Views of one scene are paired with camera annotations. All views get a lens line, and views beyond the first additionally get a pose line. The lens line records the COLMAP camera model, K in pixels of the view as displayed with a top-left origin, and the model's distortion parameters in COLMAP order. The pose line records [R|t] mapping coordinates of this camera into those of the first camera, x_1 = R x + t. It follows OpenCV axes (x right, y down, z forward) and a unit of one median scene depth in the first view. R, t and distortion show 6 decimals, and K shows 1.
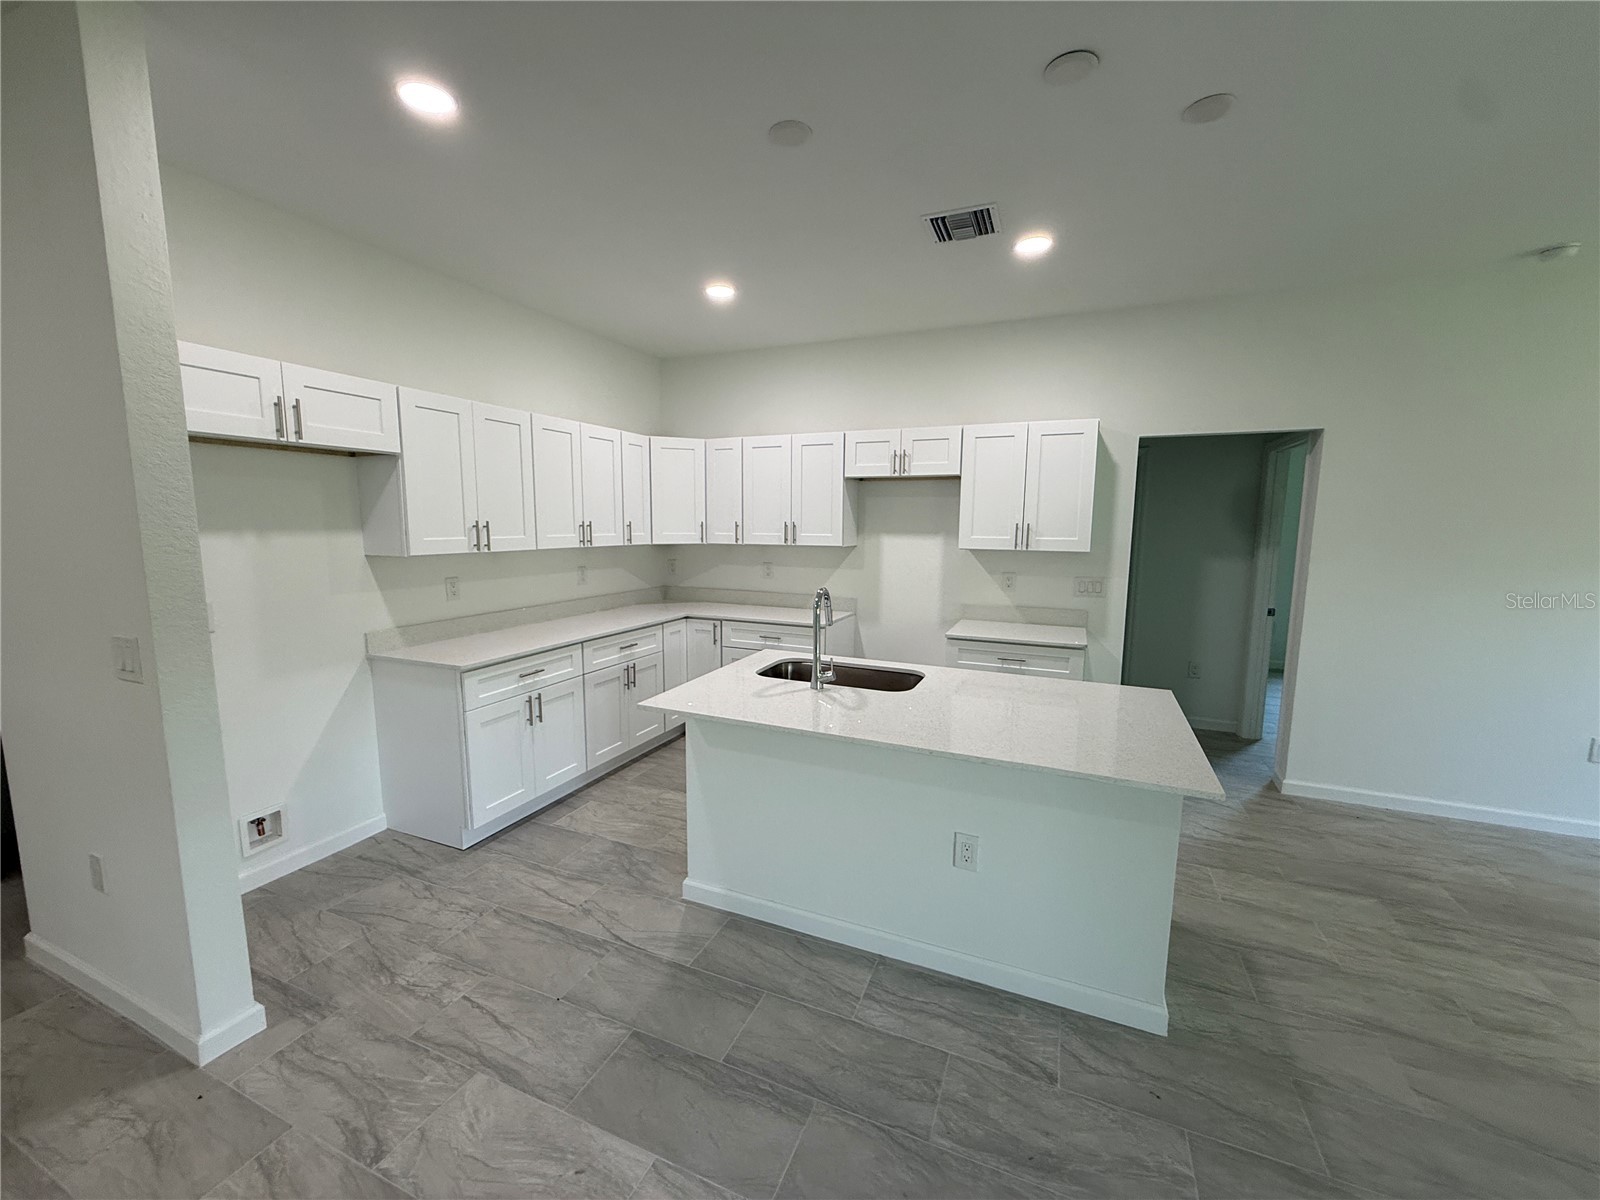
lens RADIAL K [[635.6, 0, 797.0], [0, 635.6, 603.1], [0, 0, 1]] dist [0.002092, -0.000539]
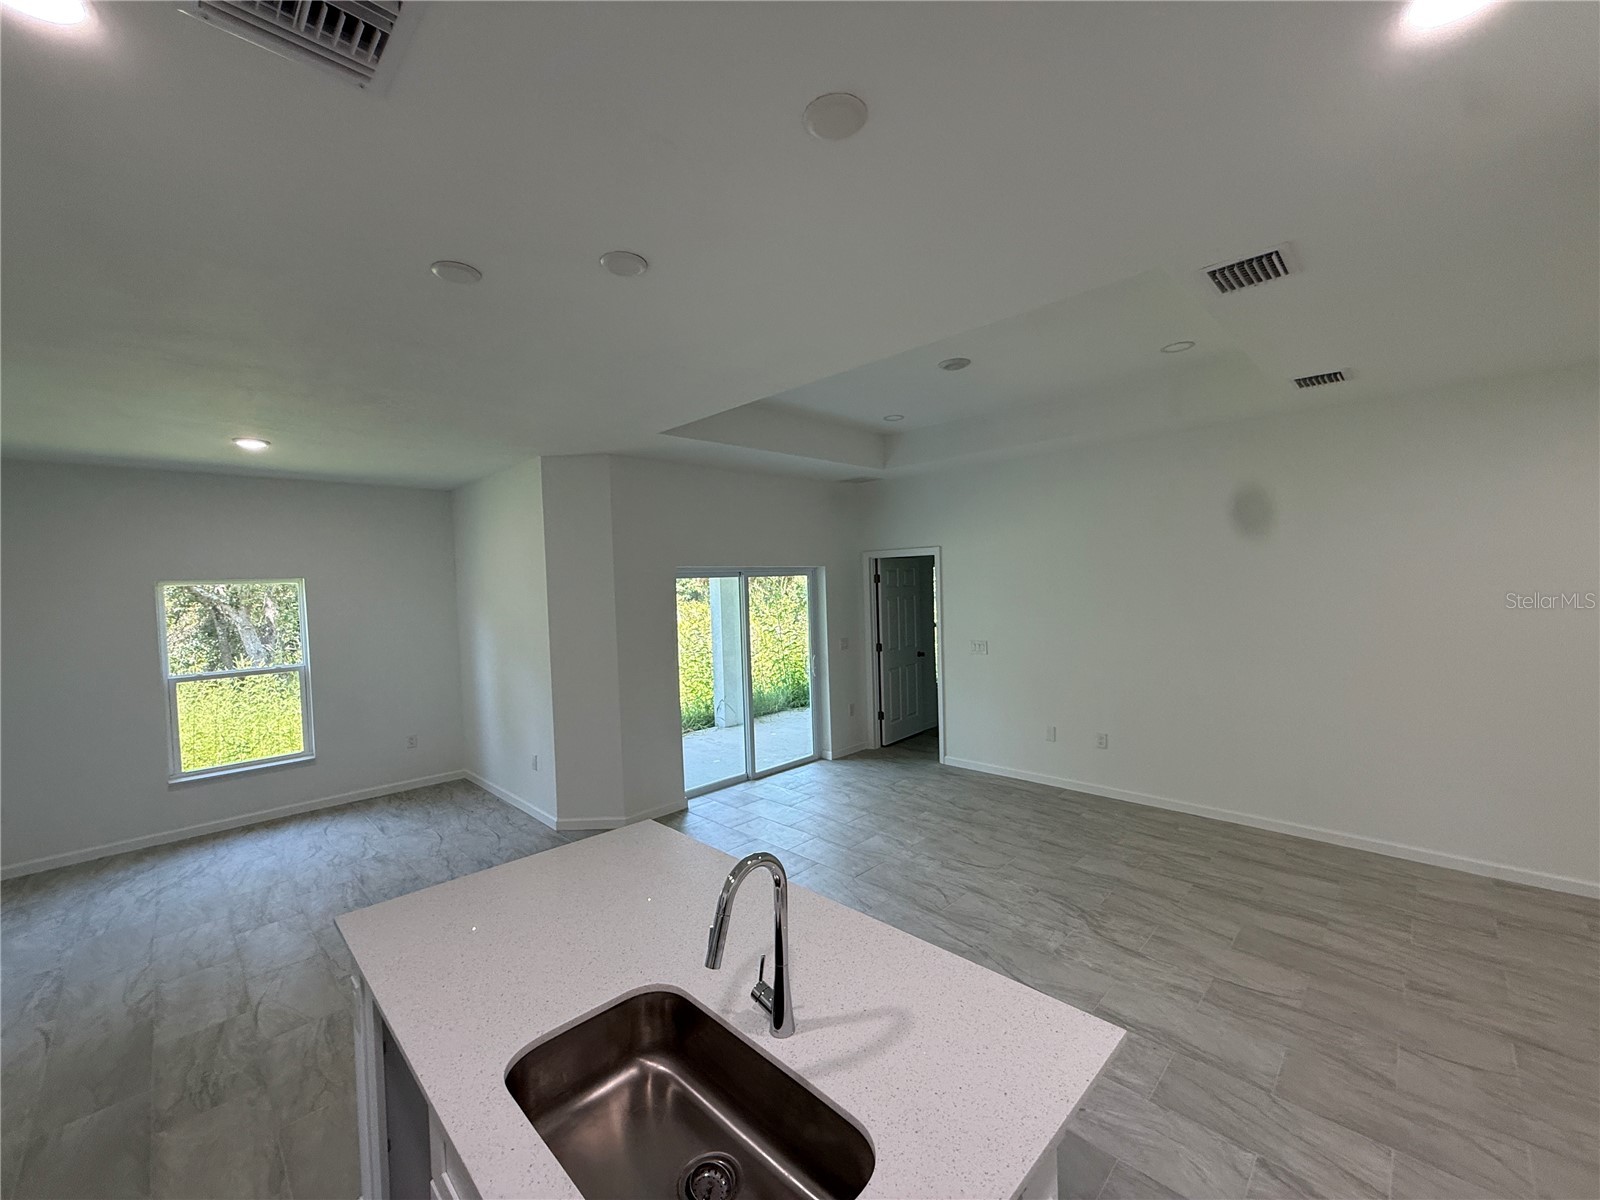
lens RADIAL K [[635.6, 0, 791.0], [0, 635.6, 600.6], [0, 0, 1]] dist [0.002092, -0.000539]
pose [[-0.926016, 0.013742, 0.377233, -0.249104], [0.074178, 0.986477, 0.146152, -0.407465], [-0.370124, 0.163322, -0.914513, 2.004600]]
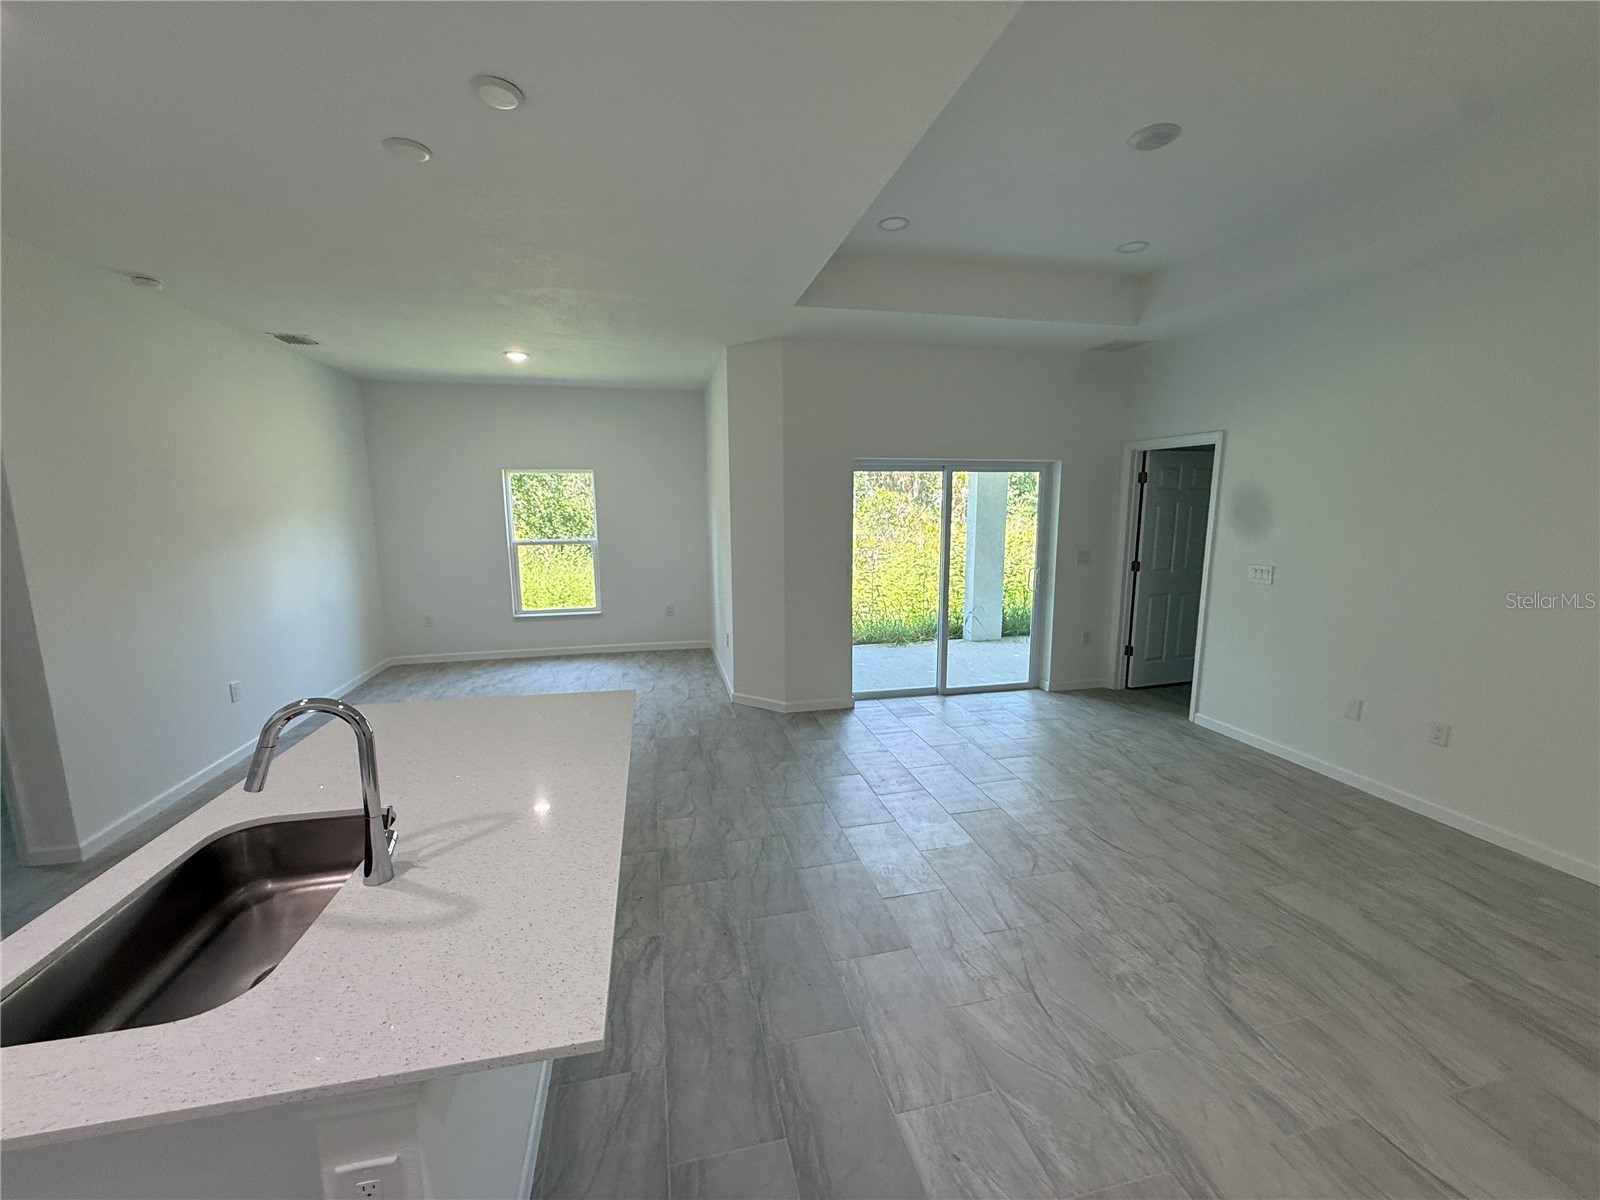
lens RADIAL K [[635.6, 0, 795.0], [0, 635.6, 599.5], [0, 0, 1]] dist [0.002092, -0.000539]
pose [[-0.588319, -0.127740, 0.798476, -0.779768], [0.102994, 0.967564, 0.230677, -0.241299], [-0.802043, 0.217950, -0.556080, 1.369716]]
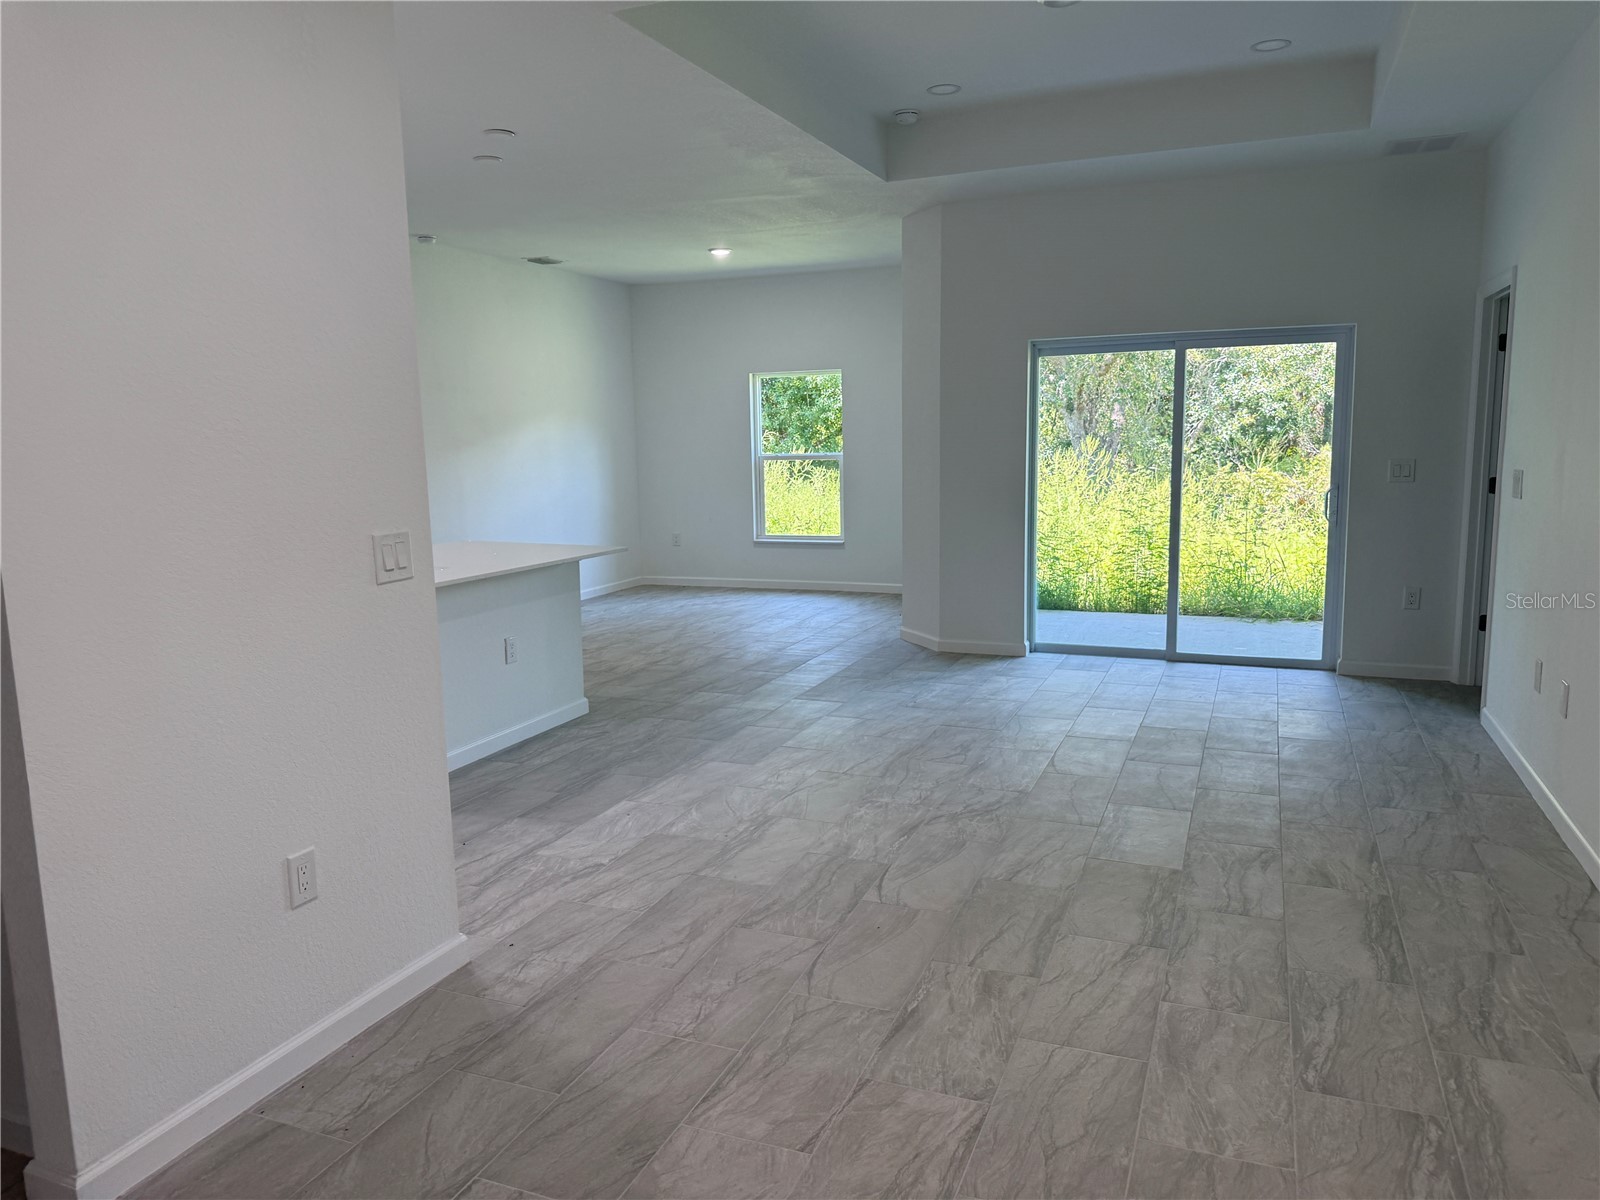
lens RADIAL K [[1109.1, 0, 797.2], [0, 1109.1, 605.9], [0, 0, 1]] dist [0.044302, -0.003358]
pose [[-0.019188, -0.162330, 0.986550, -2.602438], [0.144823, 0.975874, 0.163390, -0.019168], [-0.989271, 0.146011, 0.004784, 0.413369]]
